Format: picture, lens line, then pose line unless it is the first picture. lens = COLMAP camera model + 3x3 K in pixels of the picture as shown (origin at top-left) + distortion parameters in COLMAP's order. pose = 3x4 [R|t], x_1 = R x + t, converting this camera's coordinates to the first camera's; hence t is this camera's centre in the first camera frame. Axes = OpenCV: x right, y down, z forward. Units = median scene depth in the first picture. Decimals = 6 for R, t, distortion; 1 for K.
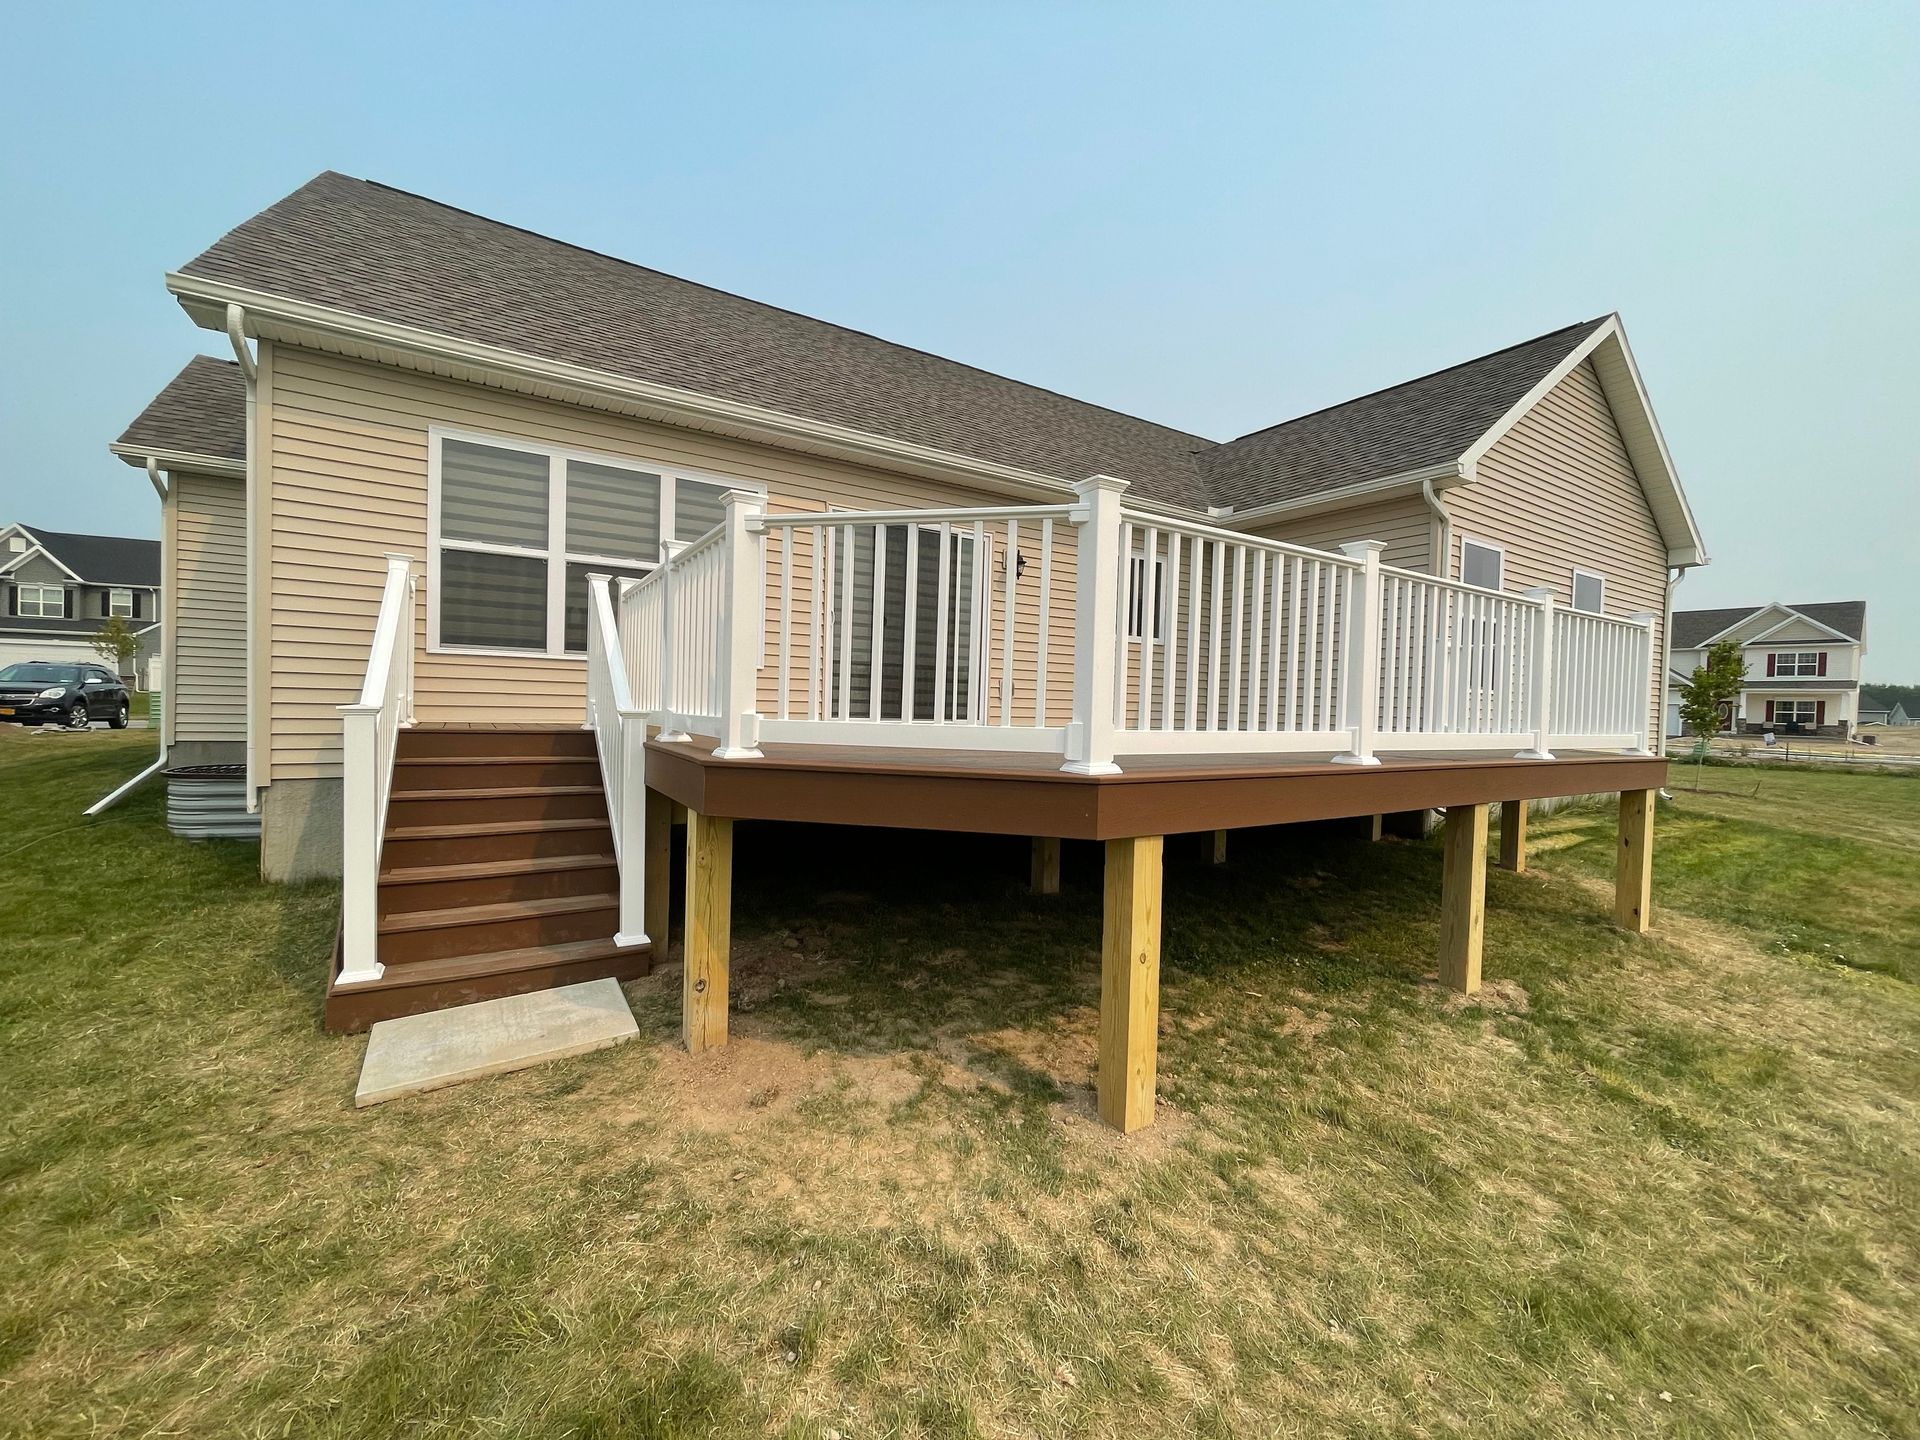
lens RADIAL K [[778.2, 0, 960.0], [0, 778.2, 720.0], [0, 0, 1]] dist [-0.003063, 0.000006]
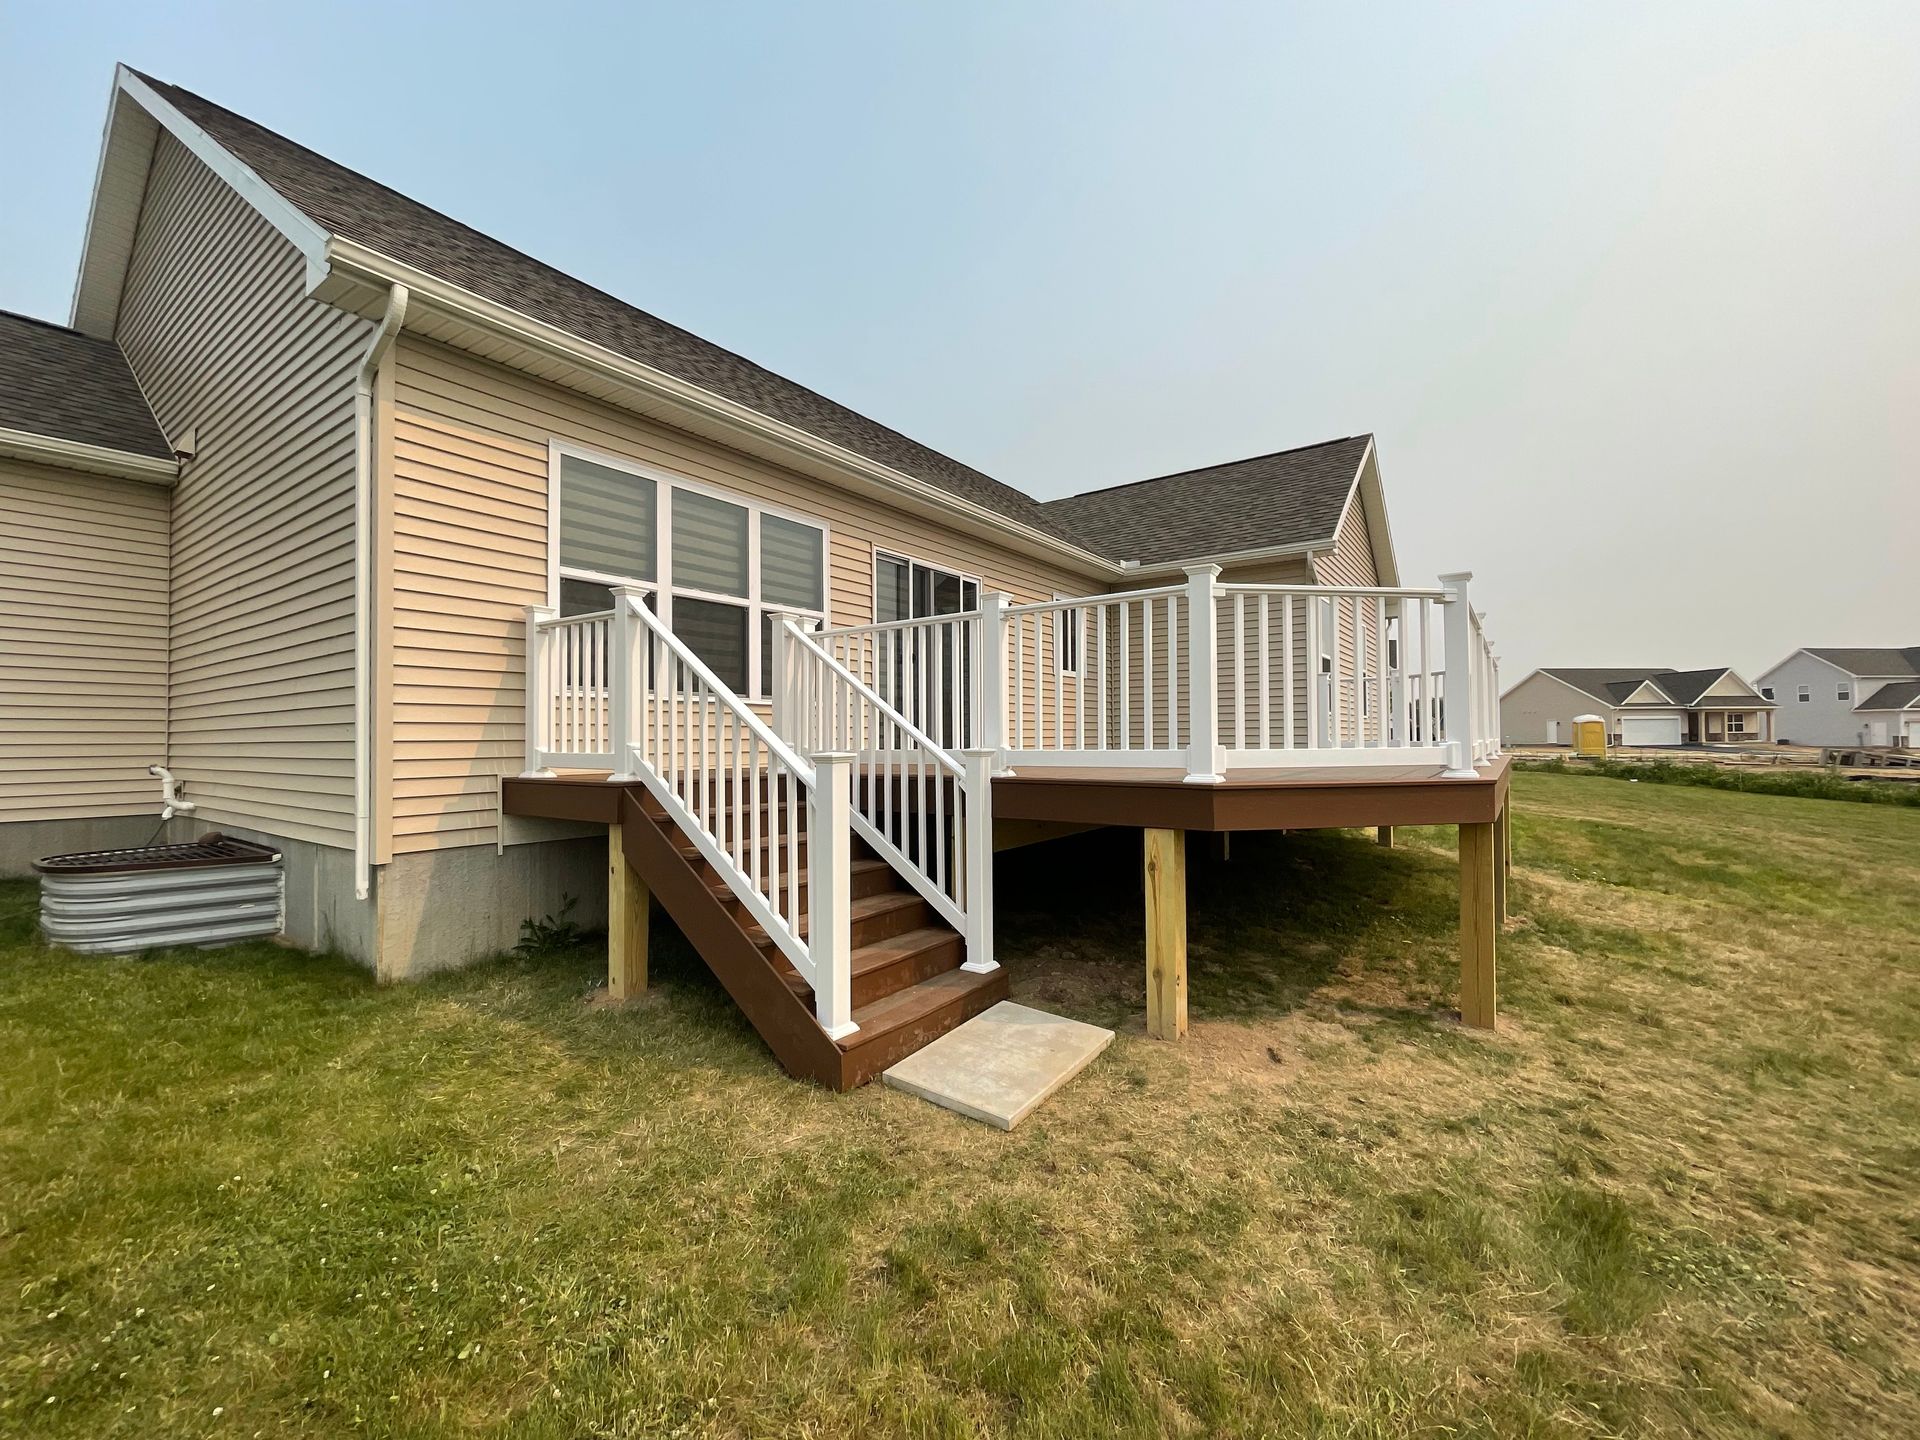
lens RADIAL K [[799.2, 0, 960.0], [0, 799.2, 720.0], [0, 0, 1]] dist [0.001315, -0.000006]
pose [[0.923860, -0.024038, 0.381975, -0.872726], [0.037927, 0.998863, -0.028872, -0.023838], [-0.380847, 0.041161, 0.923721, -0.007722]]
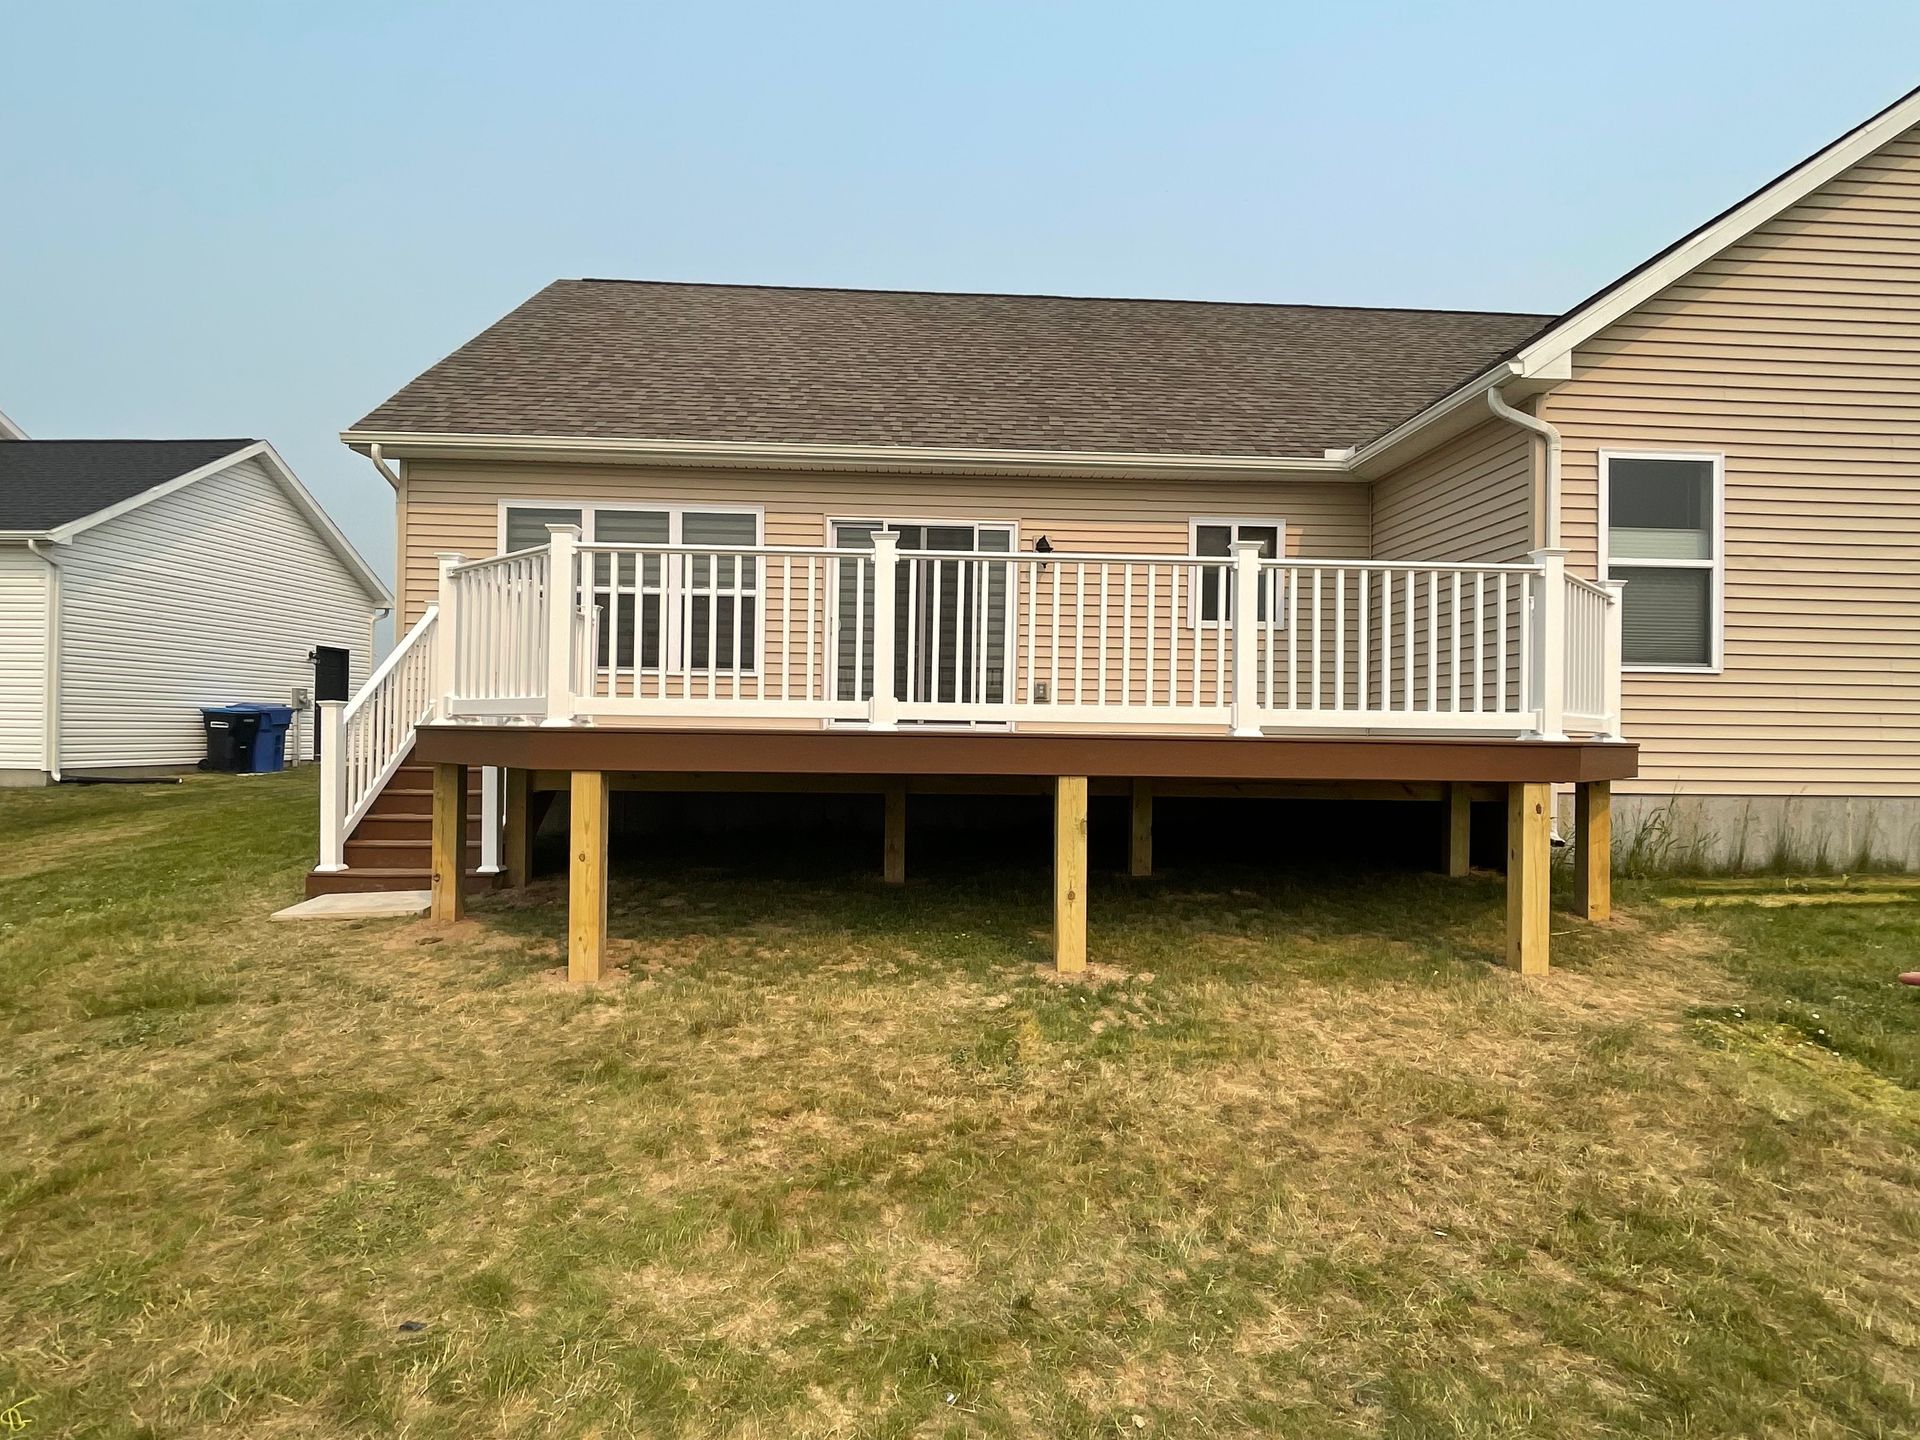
lens RADIAL K [[1056.6, 0, 960.0], [0, 1056.6, 720.0], [0, 0, 1]] dist [-0.009727, -0.000583]
pose [[0.870729, -0.020521, -0.491335, 1.254497], [0.001451, 0.999232, -0.039163, 0.094456], [0.491761, 0.033387, 0.870090, -0.235213]]
